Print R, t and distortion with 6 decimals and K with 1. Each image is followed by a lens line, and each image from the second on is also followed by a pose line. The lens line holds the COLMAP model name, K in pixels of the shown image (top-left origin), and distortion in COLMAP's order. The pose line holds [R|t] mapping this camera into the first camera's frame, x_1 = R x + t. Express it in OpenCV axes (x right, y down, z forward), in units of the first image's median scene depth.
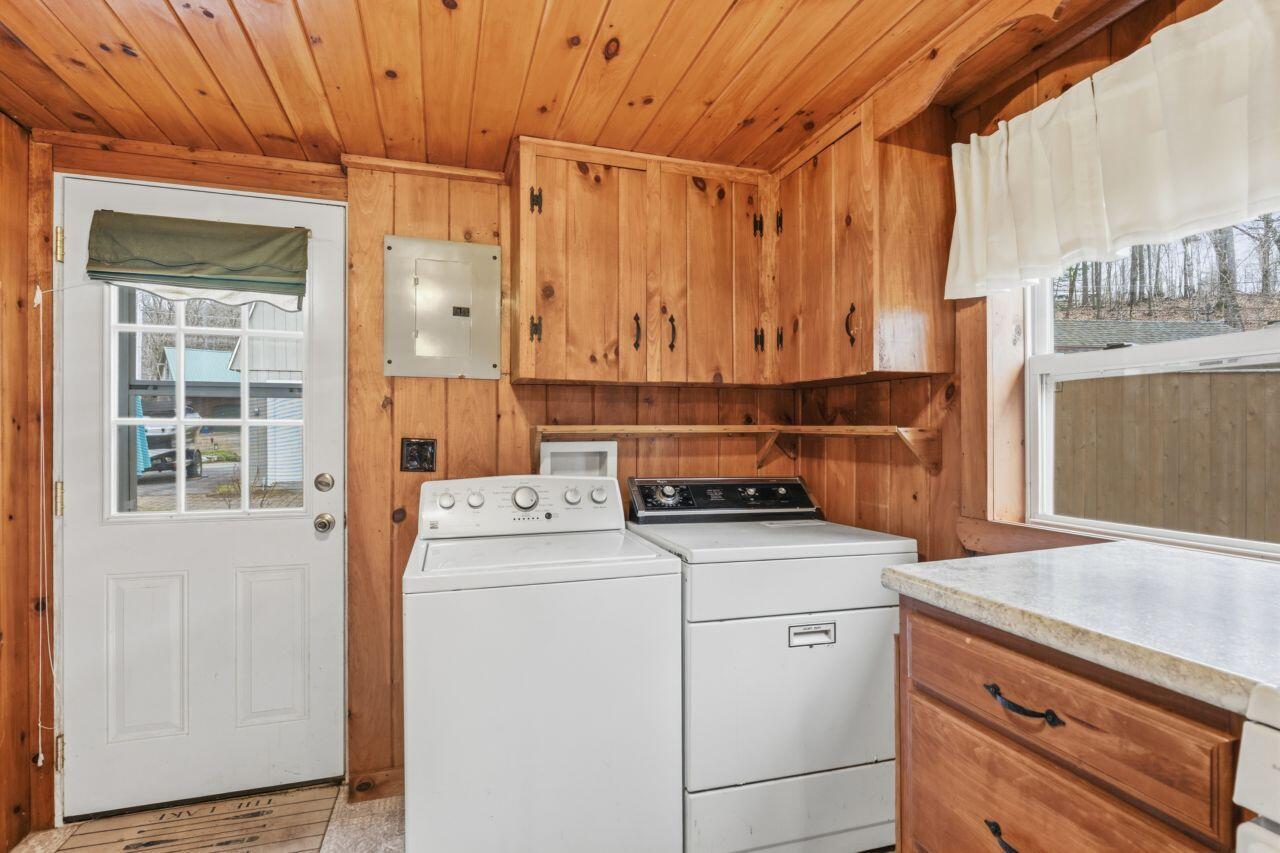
lens RADIAL K [[622.0, 0, 631.2], [0, 622.0, 434.2], [0, 0, 1]] dist [-0.000326, 0.000146]
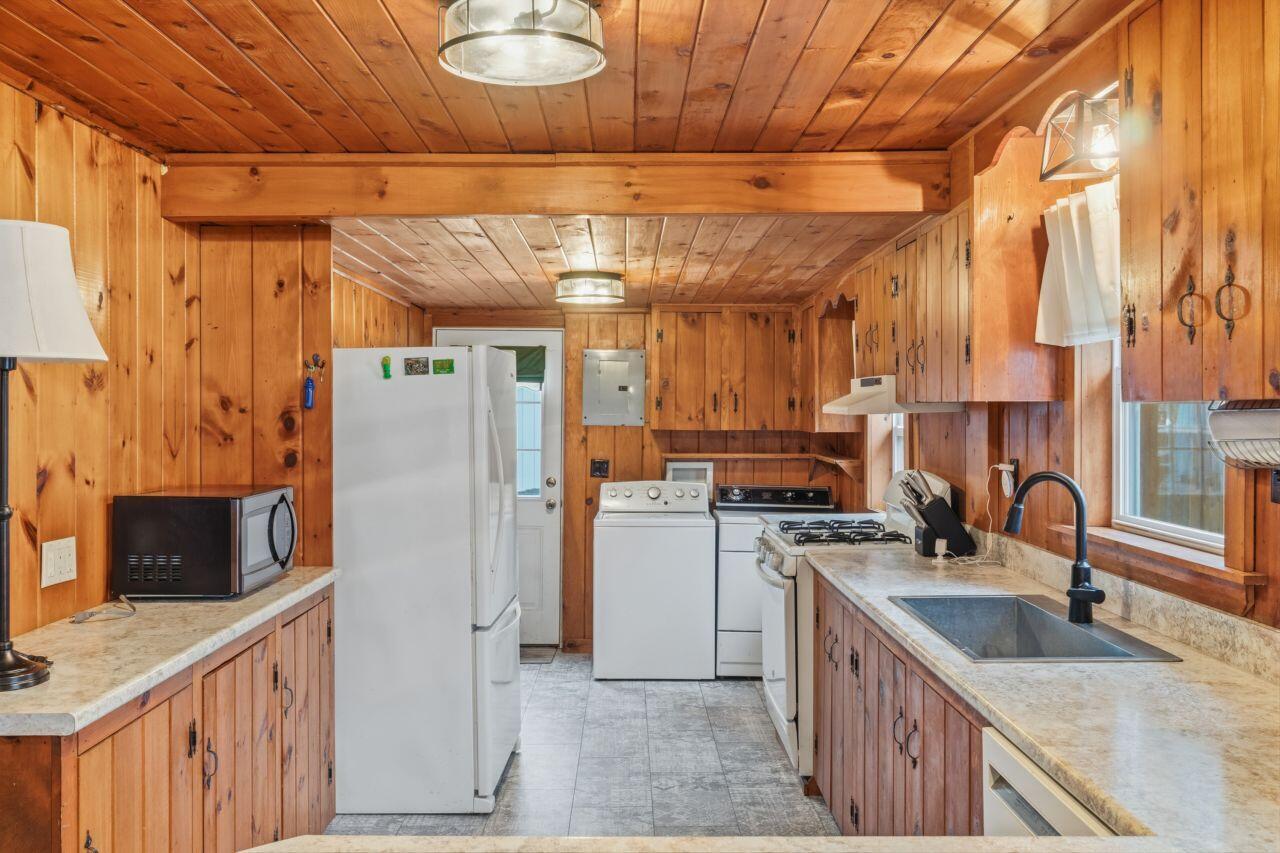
lens RADIAL K [[1088.3, 0, 637.2], [0, 1088.3, 418.9], [0, 0, 1]] dist [0.001988, 0.002613]
pose [[0.956269, 0.008045, -0.292377, 0.700990], [-0.008807, 0.999960, -0.001290, -0.109351], [0.292355, 0.003809, 0.956302, -2.037454]]
